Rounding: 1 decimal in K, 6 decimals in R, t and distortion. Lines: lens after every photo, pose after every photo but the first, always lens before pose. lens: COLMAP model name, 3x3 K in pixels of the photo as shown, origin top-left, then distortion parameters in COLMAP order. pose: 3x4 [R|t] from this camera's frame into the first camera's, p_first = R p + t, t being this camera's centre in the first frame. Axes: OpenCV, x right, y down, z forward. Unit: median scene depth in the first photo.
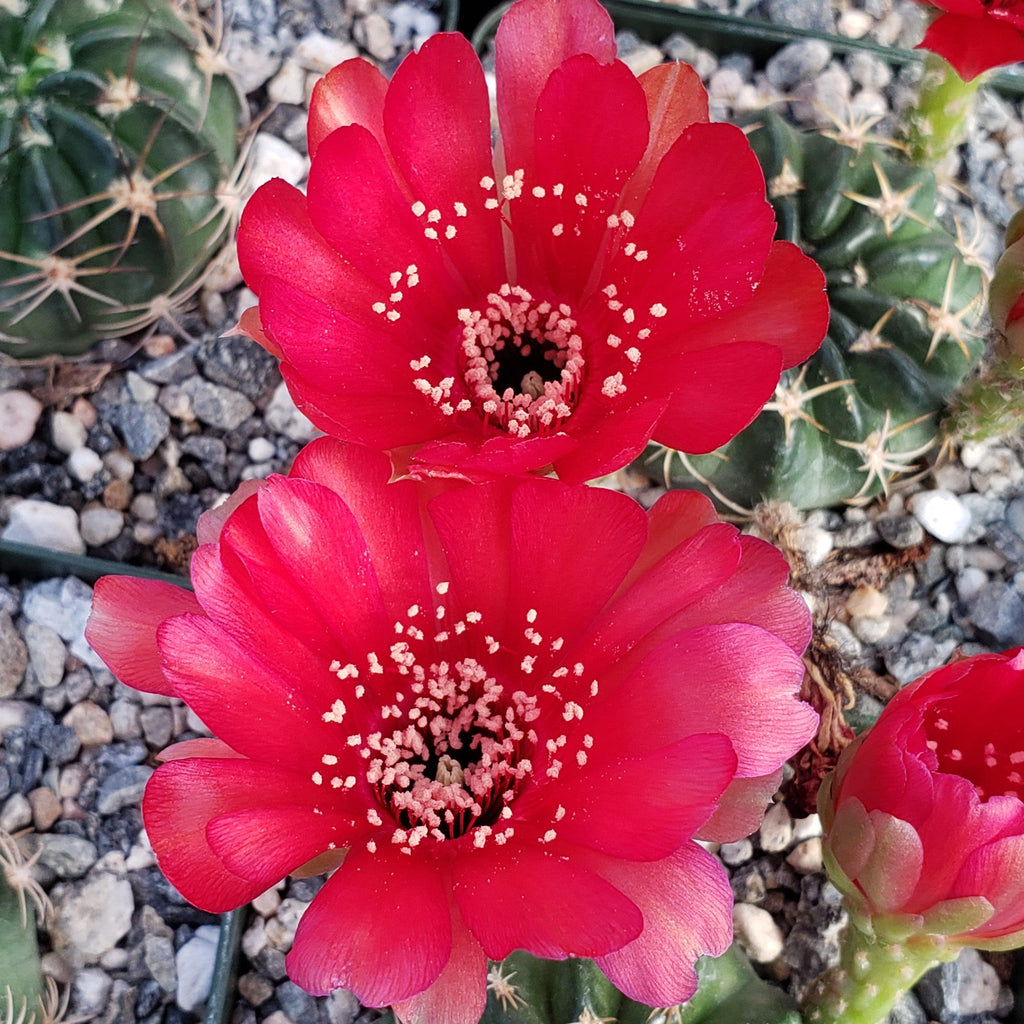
lens RADIAL K [[1828.2, 0, 512.0], [0, 1828.2, 512.0], [0, 0, 1]] dist [0.336260, -1.698461]
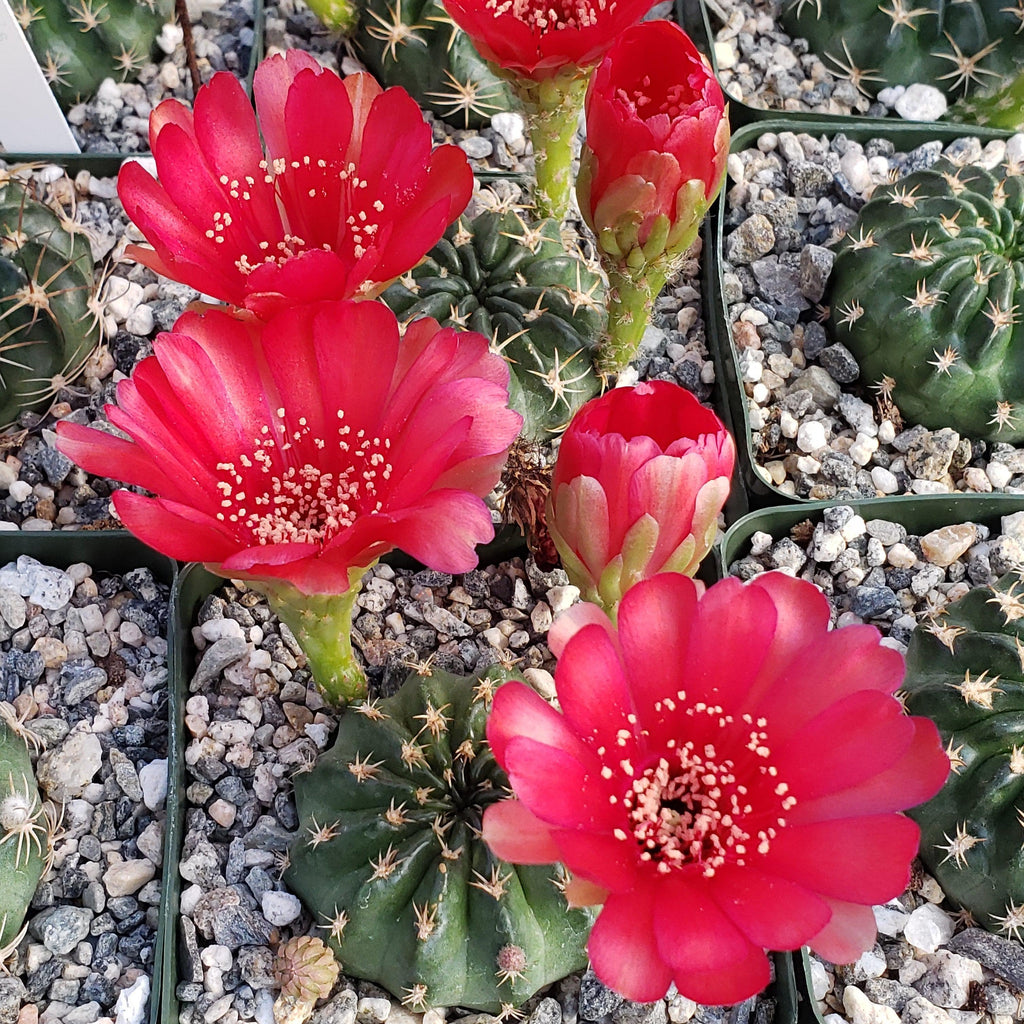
lens RADIAL K [[1717.0, 0, 516.4], [0, 1717.0, 499.6], [0, 0, 1]] dist [0.335839, -1.403103]
pose [[0.974655, -0.176384, 0.137609, -0.047323], [0.209164, 0.936685, -0.280839, 0.461299], [-0.079361, 0.302504, 0.949838, -0.320496]]
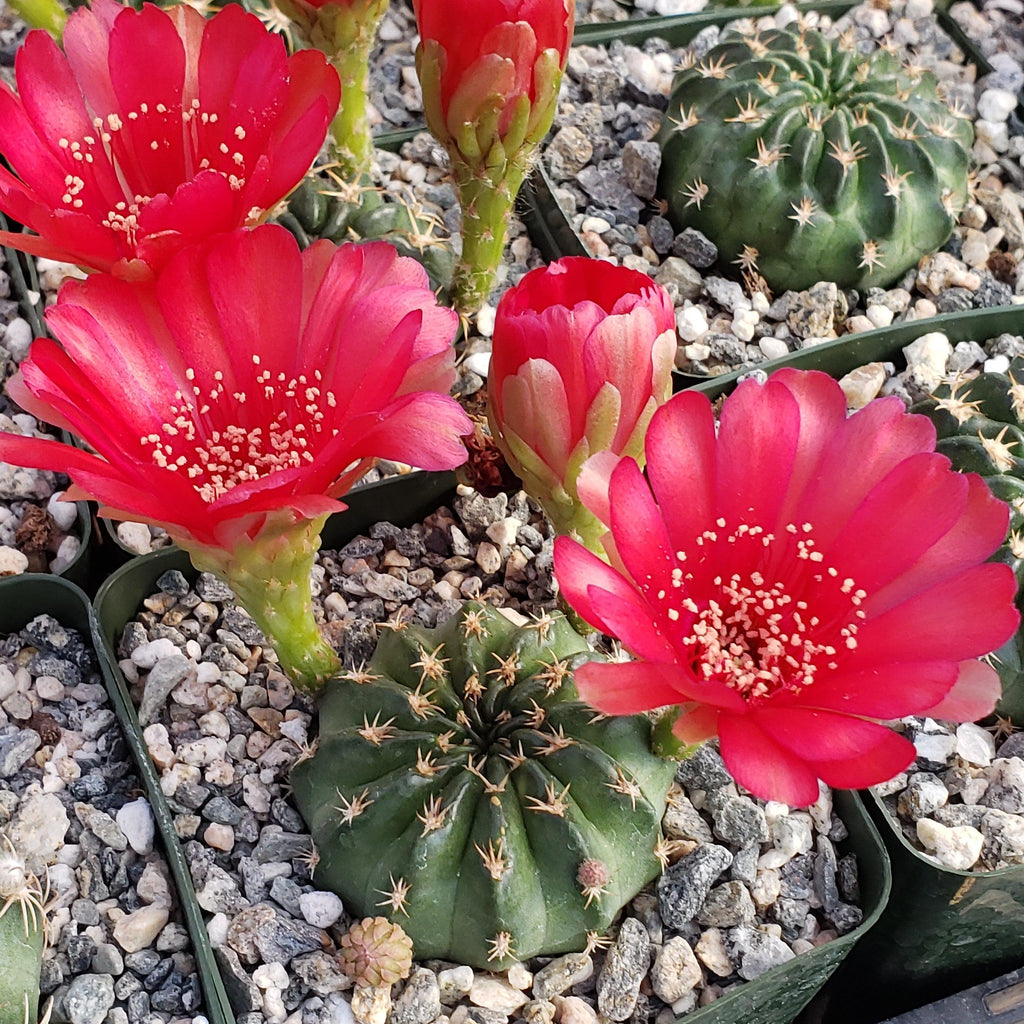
lens RADIAL K [[1861.9, 0, 512.0], [0, 1861.9, 512.0], [0, 0, 1]] dist [0.349947, -1.573957]
pose [[0.859376, -0.391575, 0.328849, -0.280580], [0.485585, 0.826480, -0.284847, 0.542205], [-0.160248, 0.404475, 0.900400, -0.252327]]
